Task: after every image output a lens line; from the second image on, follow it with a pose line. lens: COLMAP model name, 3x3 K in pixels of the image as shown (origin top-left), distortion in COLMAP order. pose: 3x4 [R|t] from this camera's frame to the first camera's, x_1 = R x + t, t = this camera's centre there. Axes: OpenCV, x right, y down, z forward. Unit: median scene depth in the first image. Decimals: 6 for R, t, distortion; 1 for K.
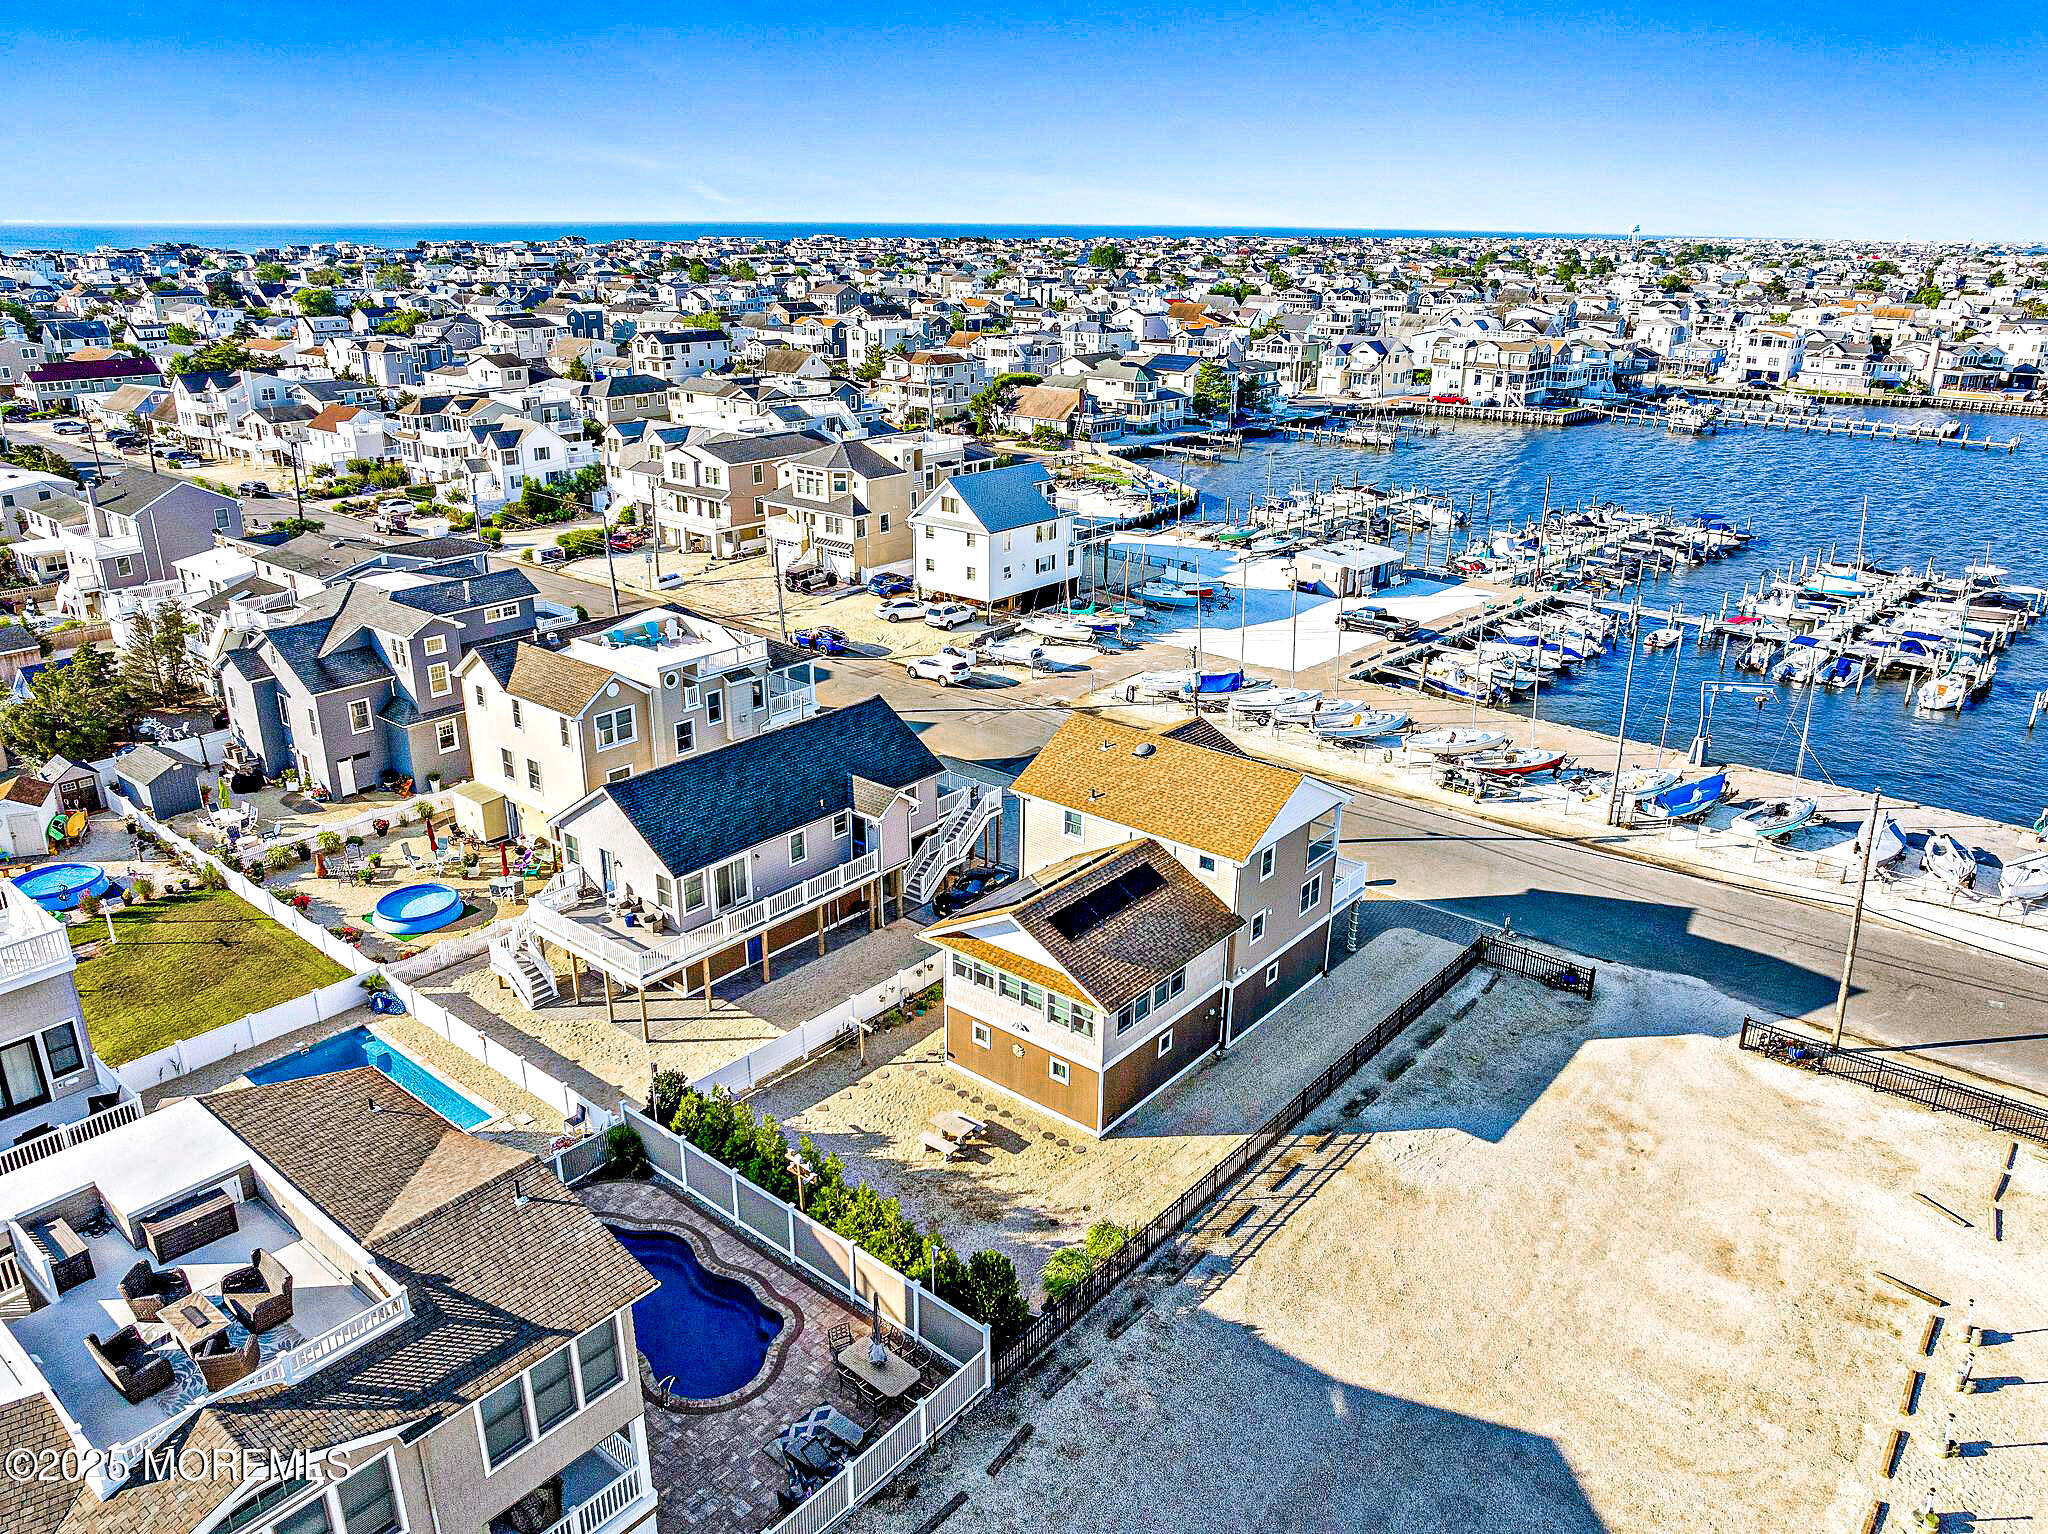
lens RADIAL K [[1429.1, 0, 1024.0], [0, 1429.1, 767.0], [0, 0, 1]] dist [-0.022884, -0.000144]
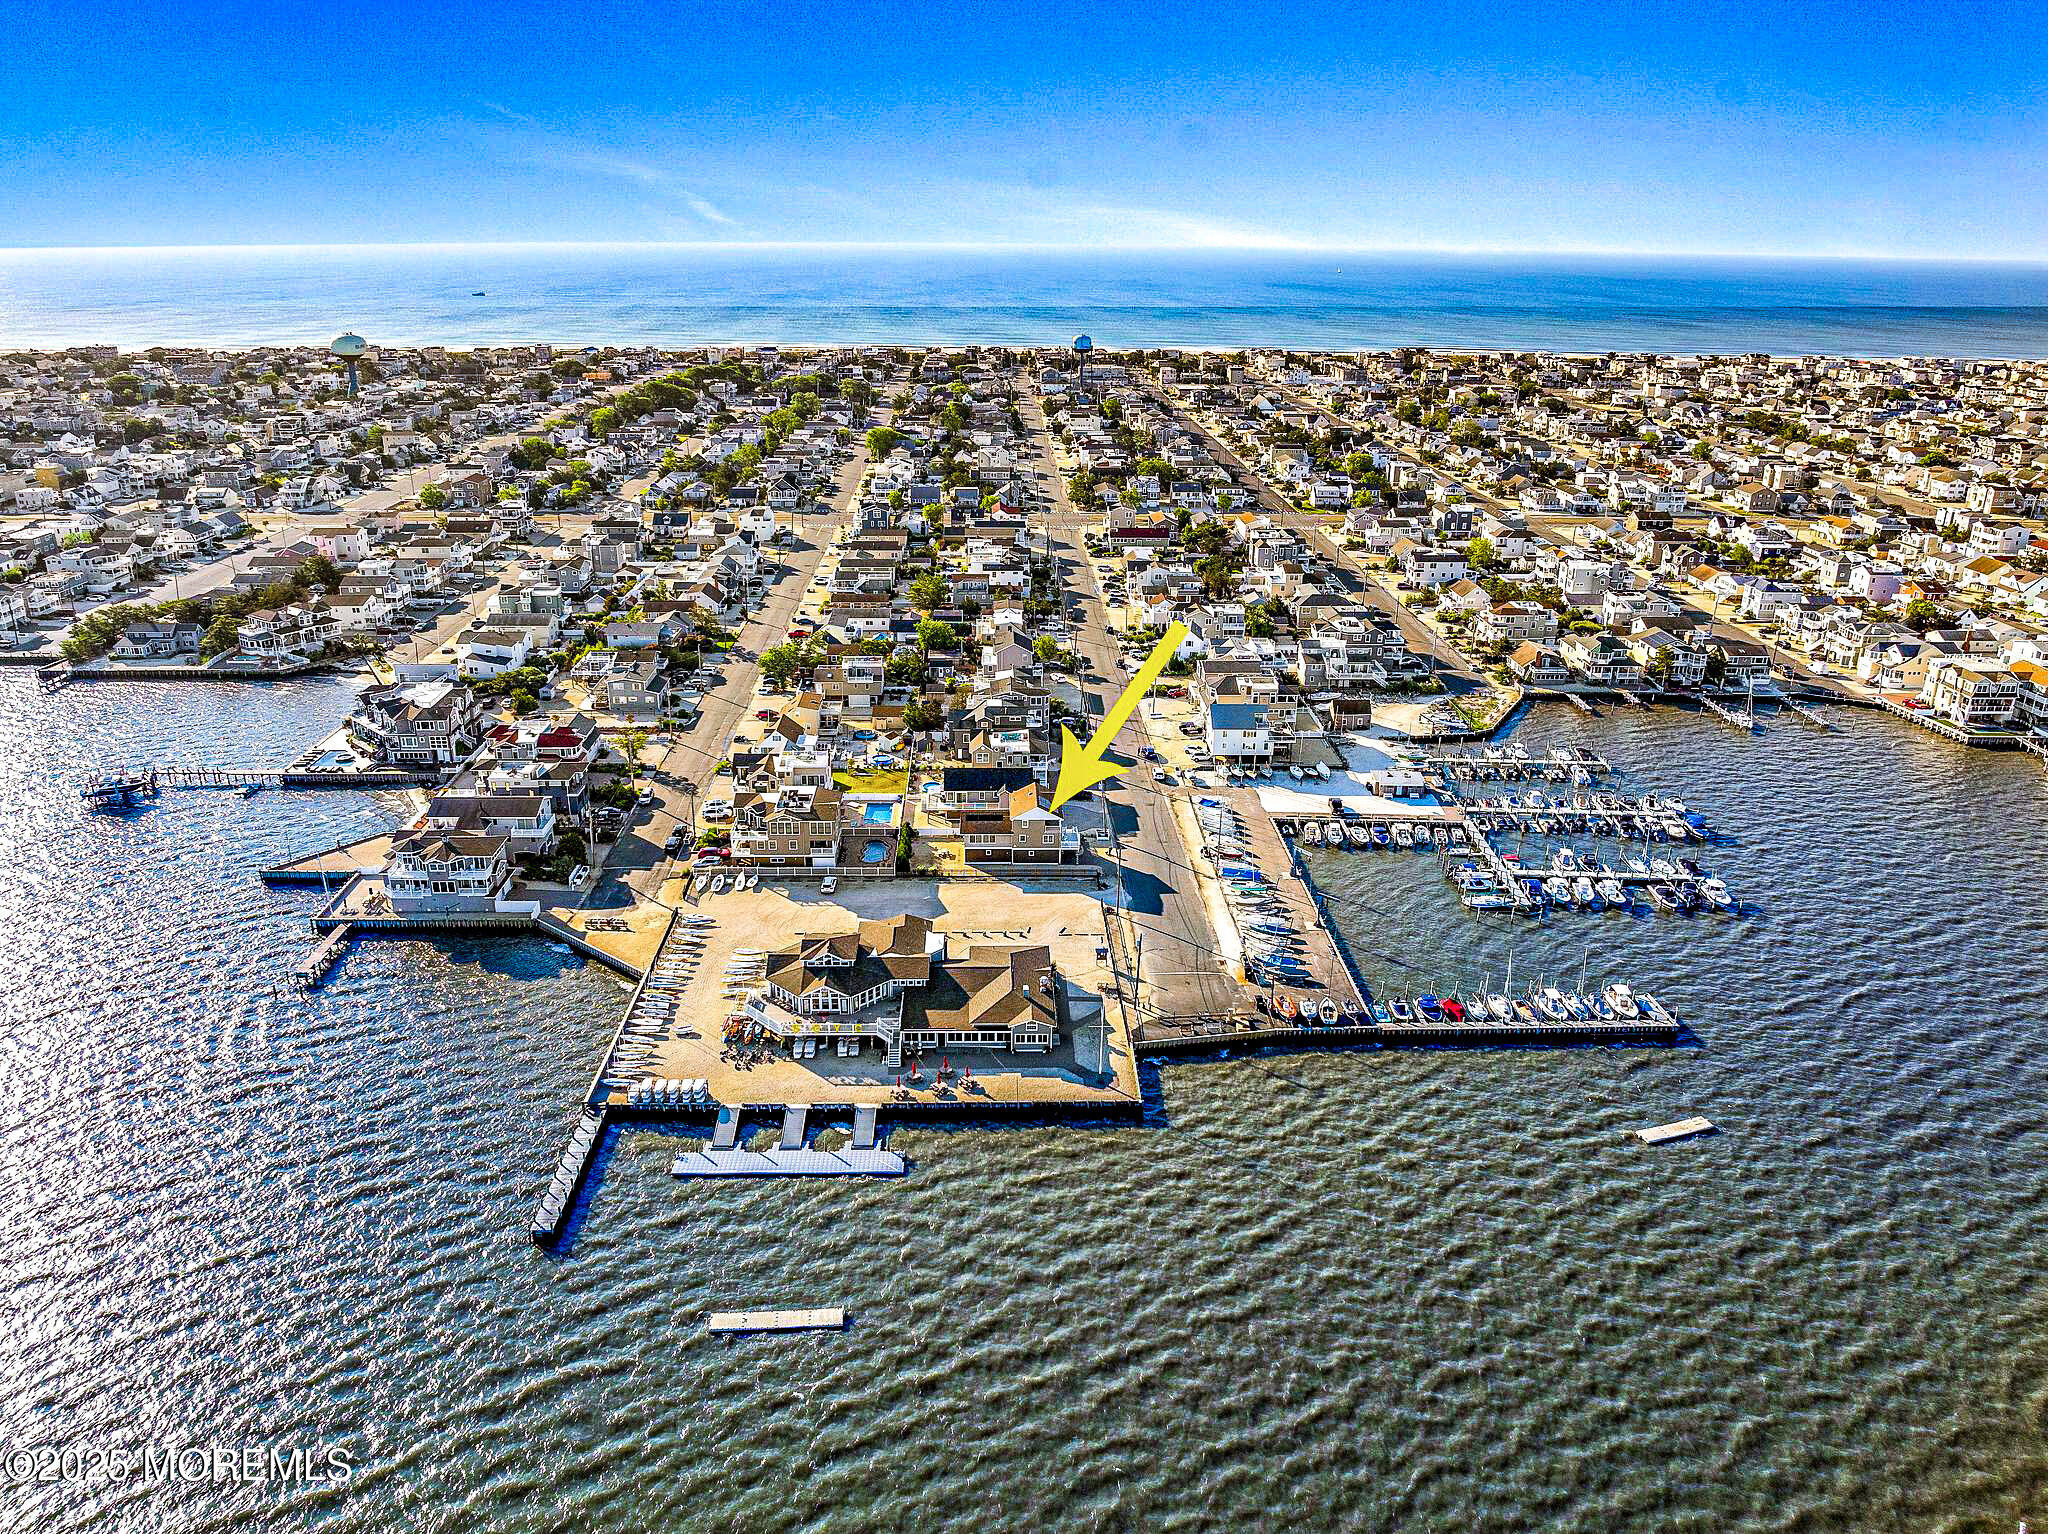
lens RADIAL K [[1444.6, 0, 1032.4], [0, 1444.6, 735.5], [0, 0, 1]] dist [-0.043365, -0.001298]
pose [[0.655786, 0.241300, -0.715345, 1.583327], [-0.270831, 0.959667, 0.075433, -0.255425], [0.704695, 0.144270, 0.694688, -0.998032]]
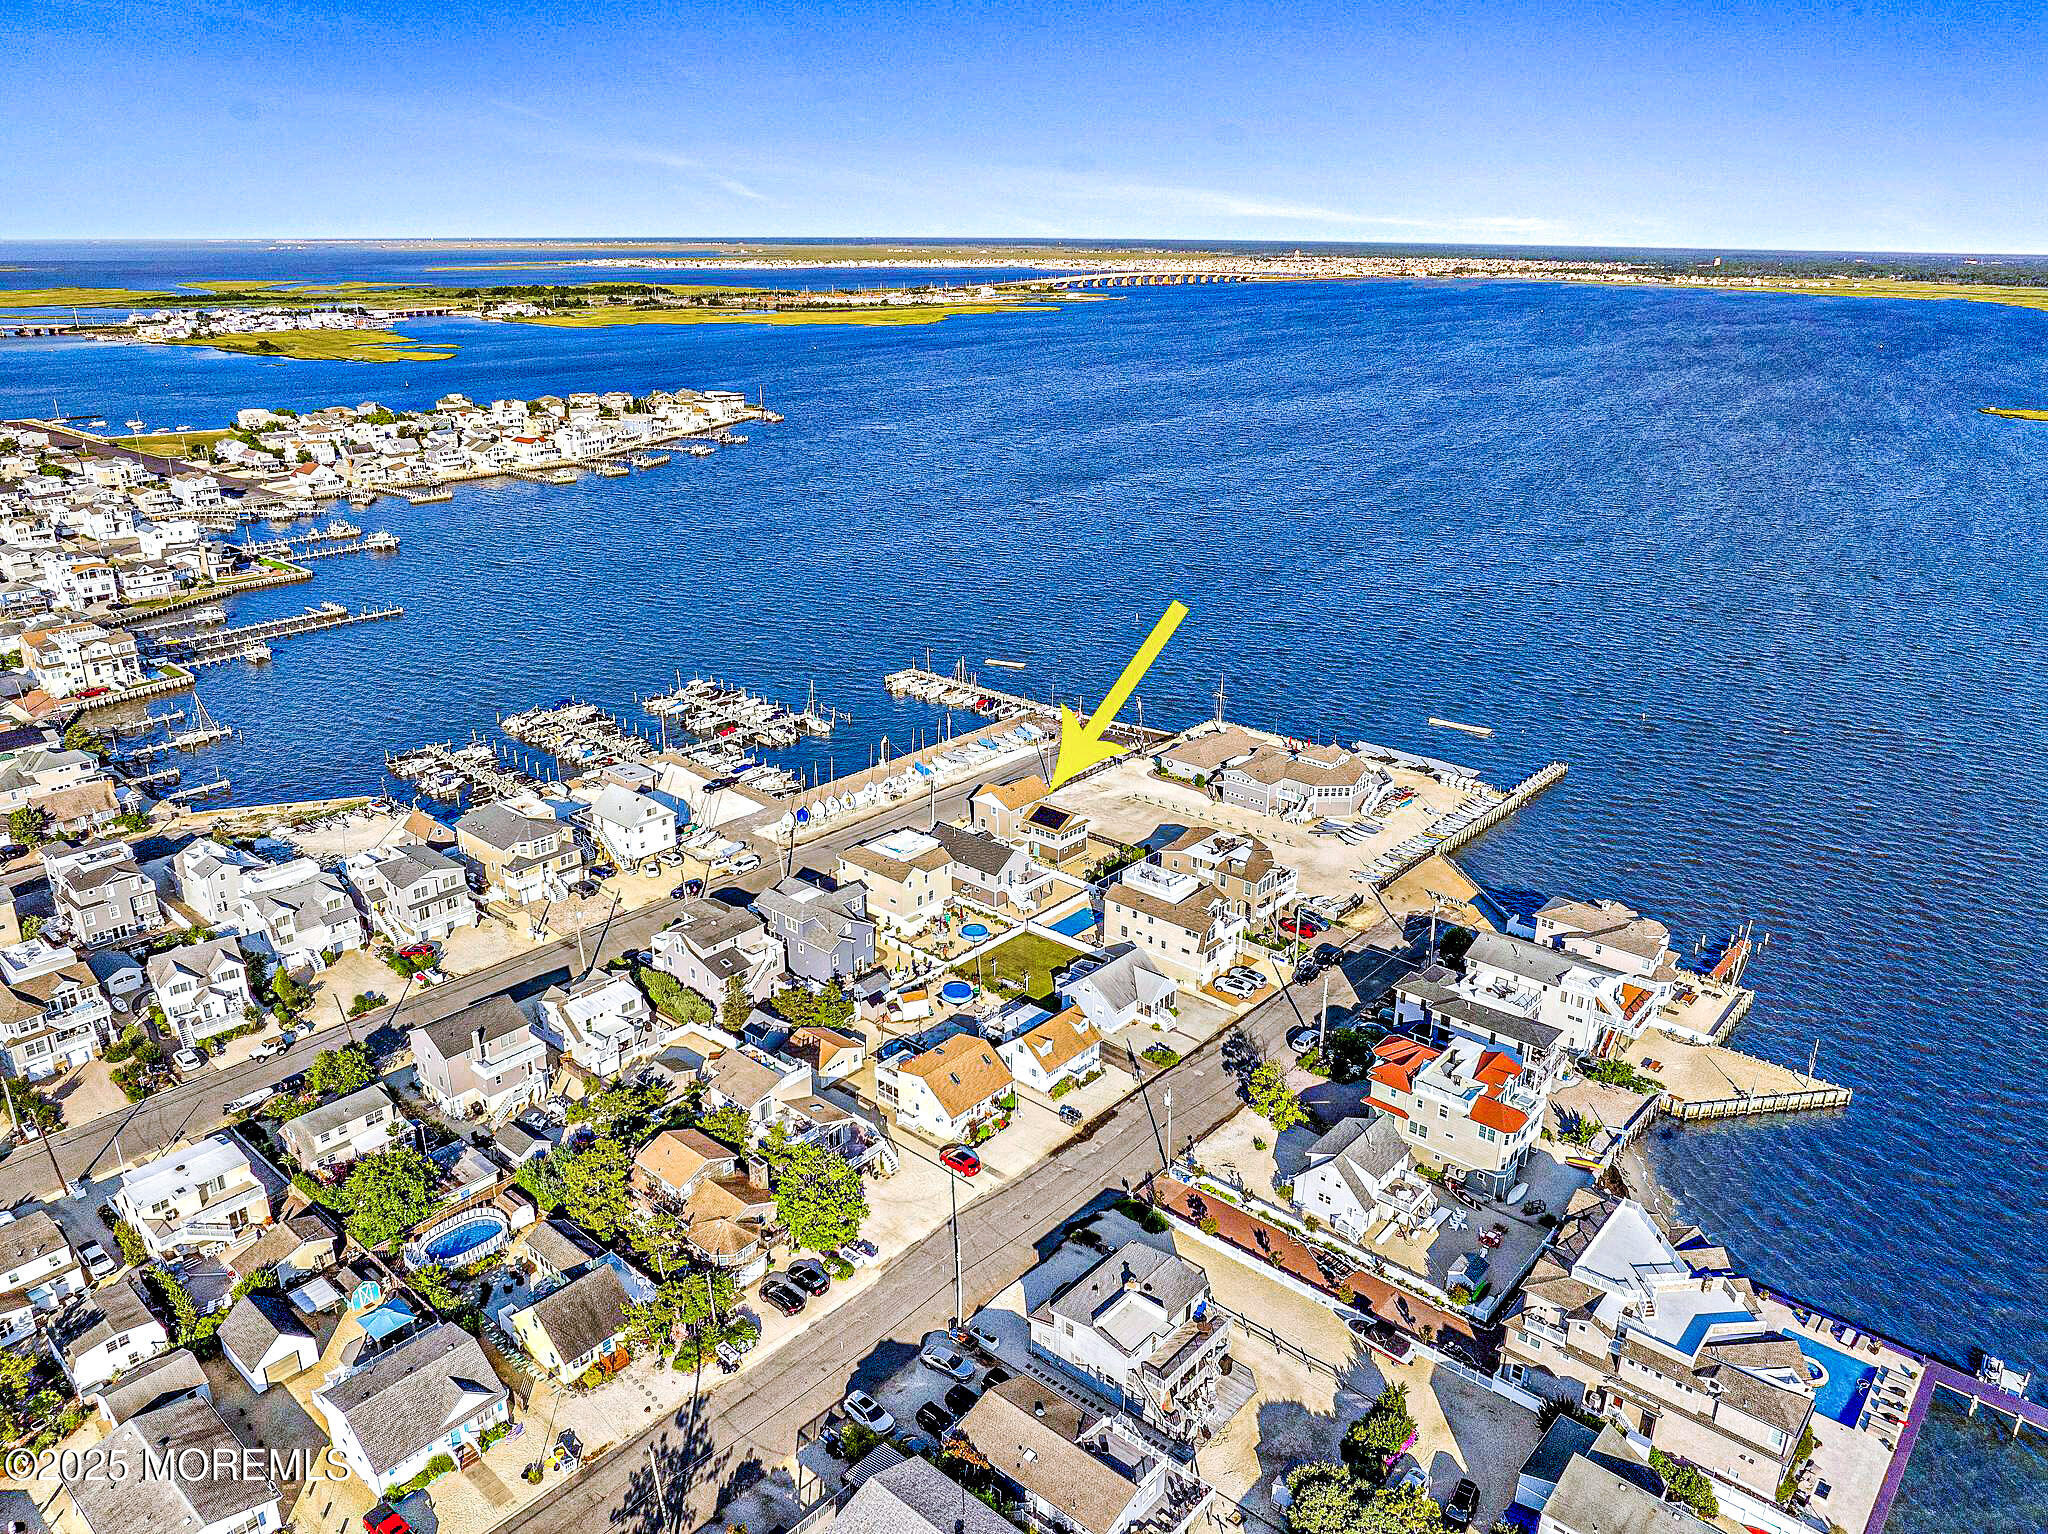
lens RADIAL K [[1429.1, 0, 1024.0], [0, 1429.1, 767.0], [0, 0, 1]] dist [-0.022884, -0.000144]
pose [[0.022056, -0.357402, 0.933690, -1.928820], [0.348190, 0.878193, 0.327933, -0.726403], [-0.937165, 0.317869, 0.143813, 0.191550]]
